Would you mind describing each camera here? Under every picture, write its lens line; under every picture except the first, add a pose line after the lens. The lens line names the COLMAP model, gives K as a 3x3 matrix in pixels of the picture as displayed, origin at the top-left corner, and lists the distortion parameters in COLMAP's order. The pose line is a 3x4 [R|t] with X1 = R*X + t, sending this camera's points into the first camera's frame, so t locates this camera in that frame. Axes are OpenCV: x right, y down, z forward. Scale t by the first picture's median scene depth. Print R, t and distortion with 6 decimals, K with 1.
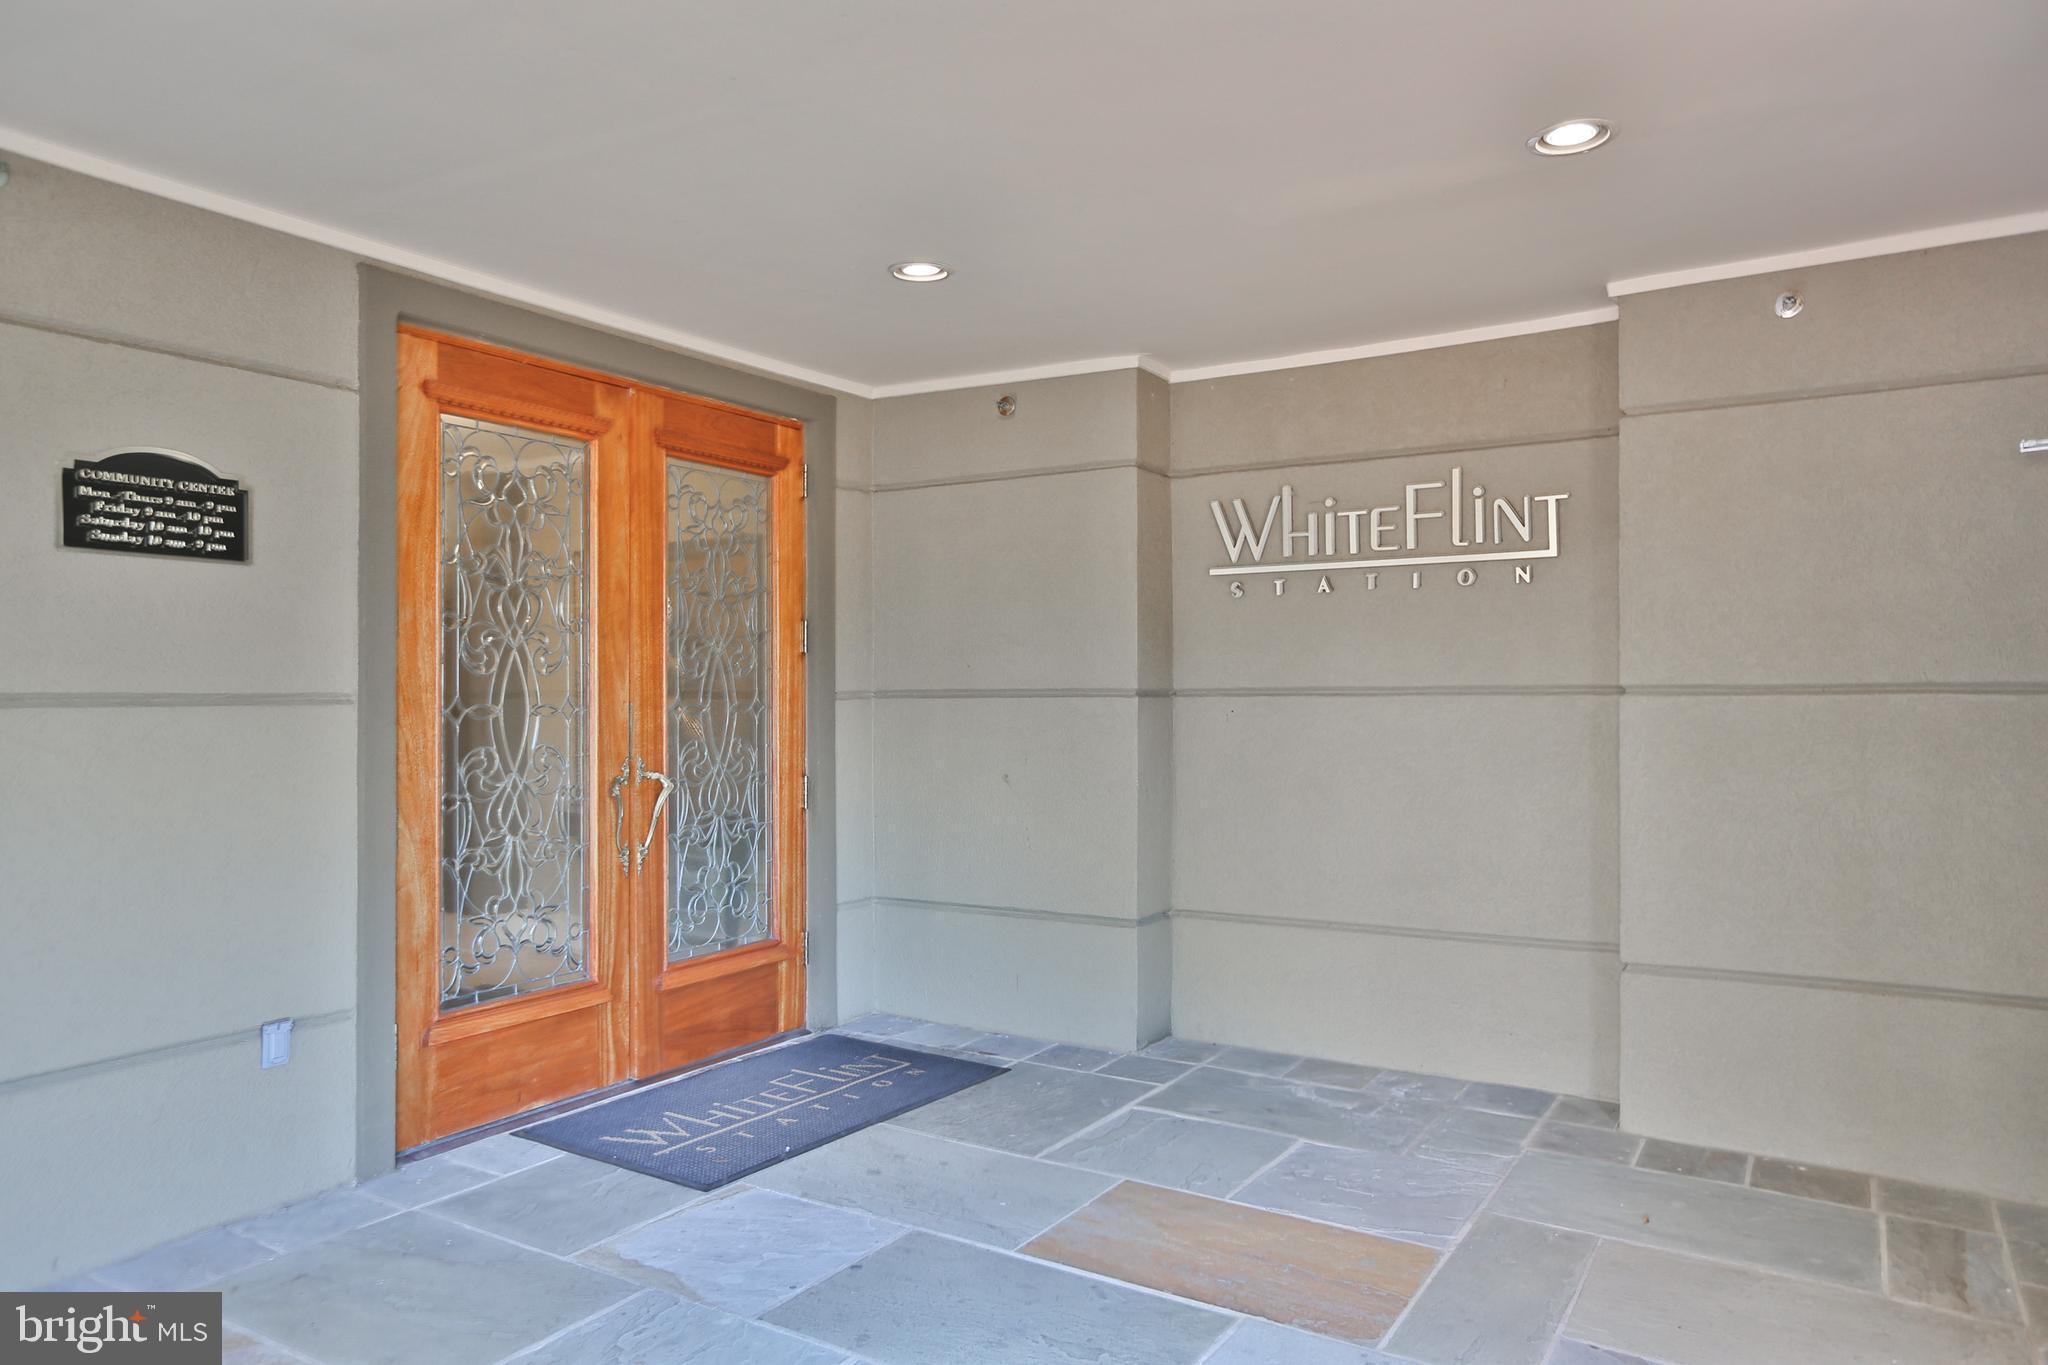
lens RADIAL K [[1334.1, 0, 1018.0], [0, 1334.1, 684.6], [0, 0, 1]] dist [0.011759, 0.000961]
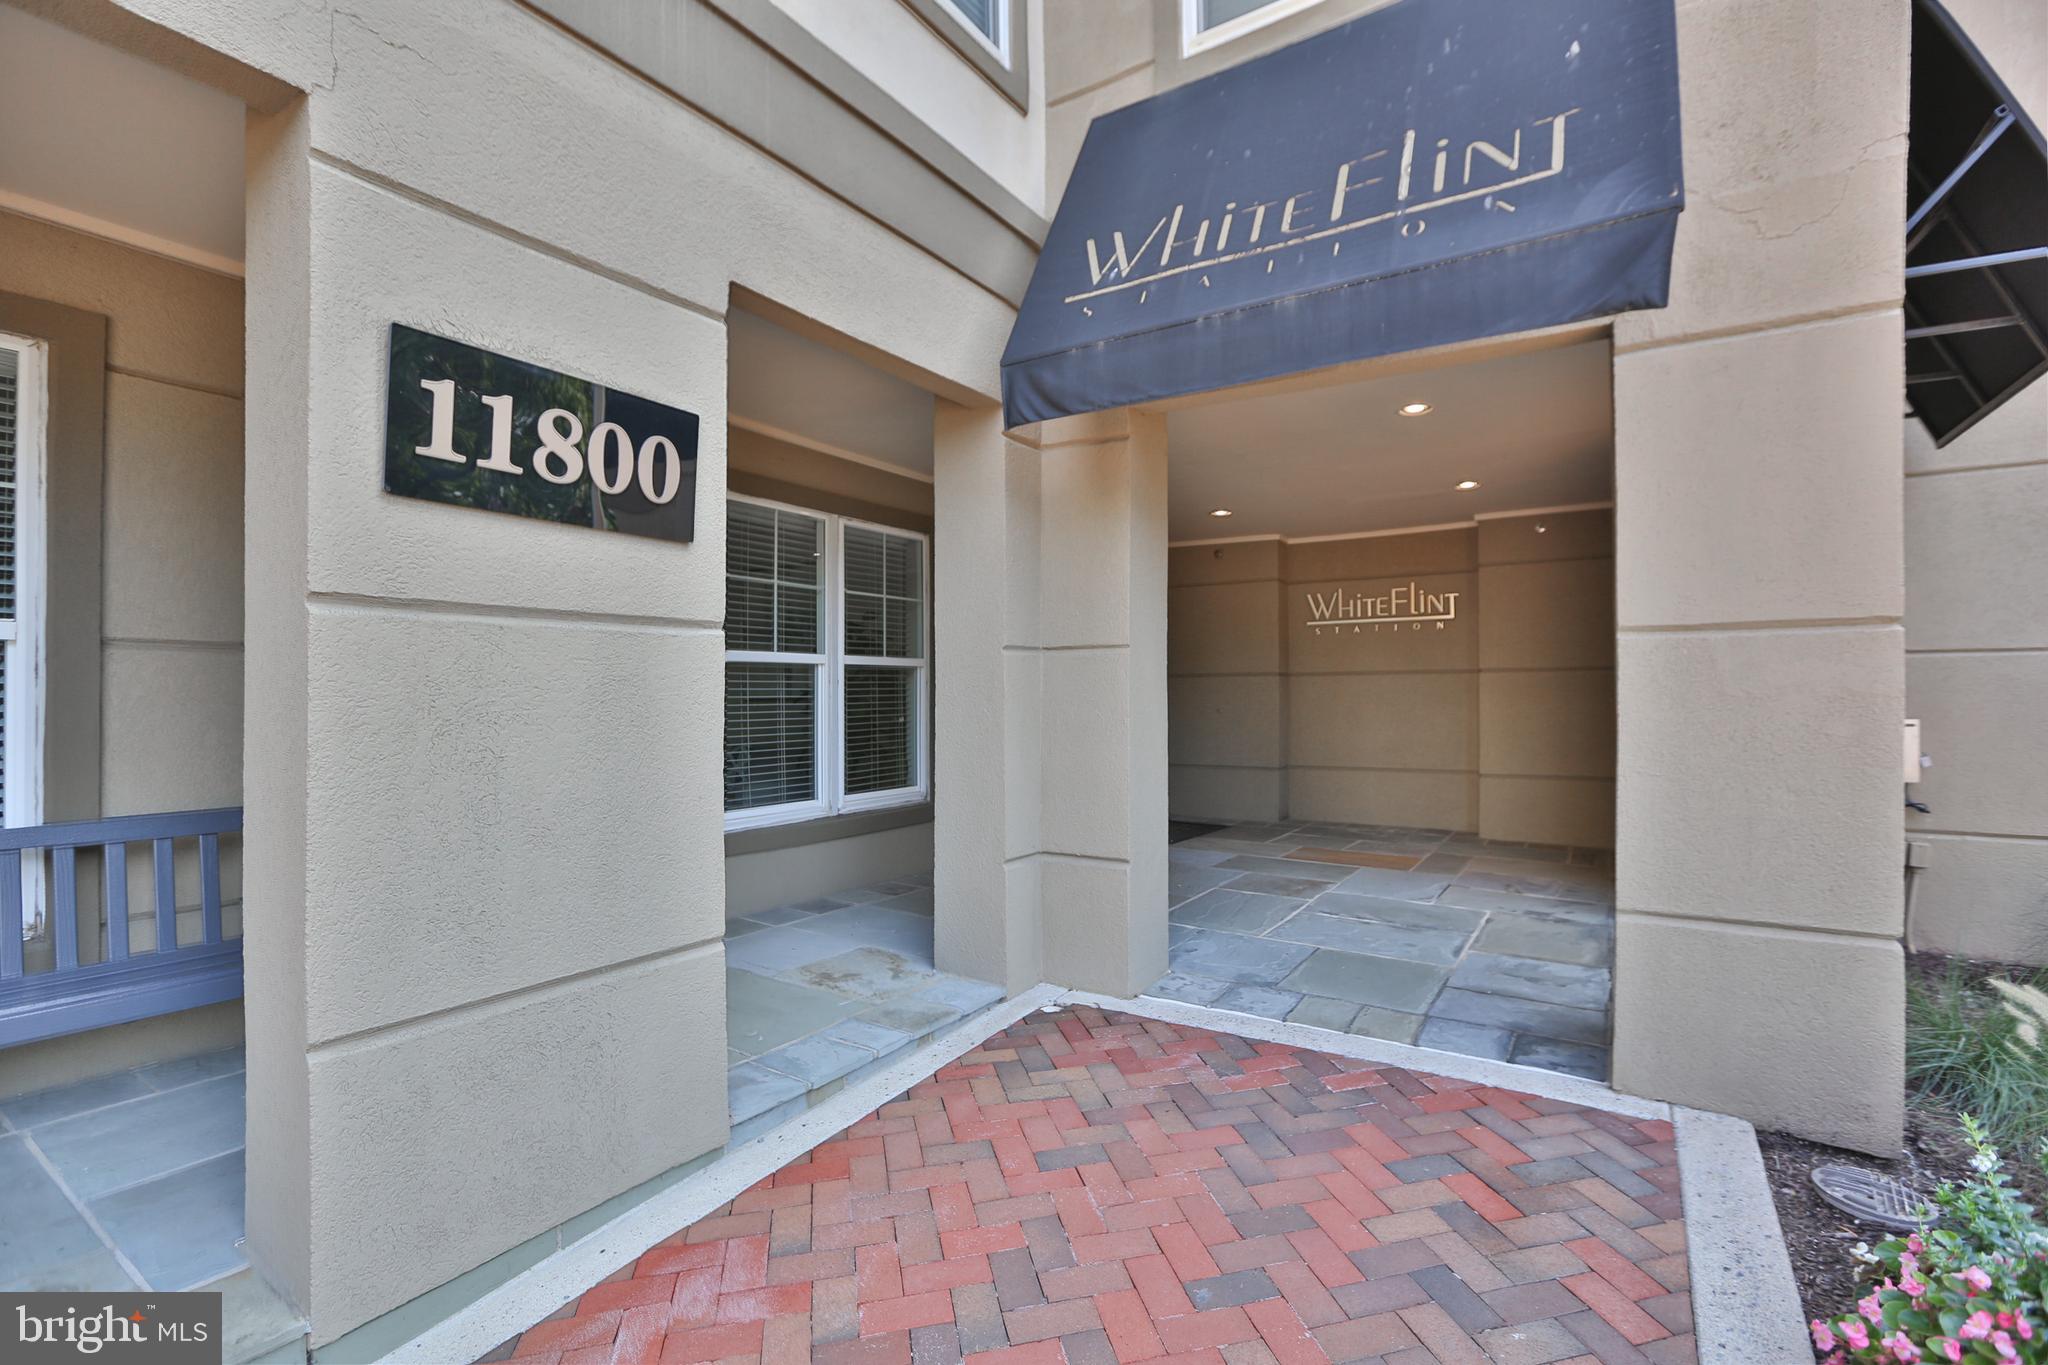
lens RADIAL K [[928.8, 0, 1032.8], [0, 928.8, 686.8], [0, 0, 1]] dist [-0.002916, -0.000123]
pose [[0.999627, -0.003837, -0.027044, -0.327059], [0.003945, 0.999984, 0.003942, 0.022430], [0.027028, -0.004047, 0.999626, -0.734031]]
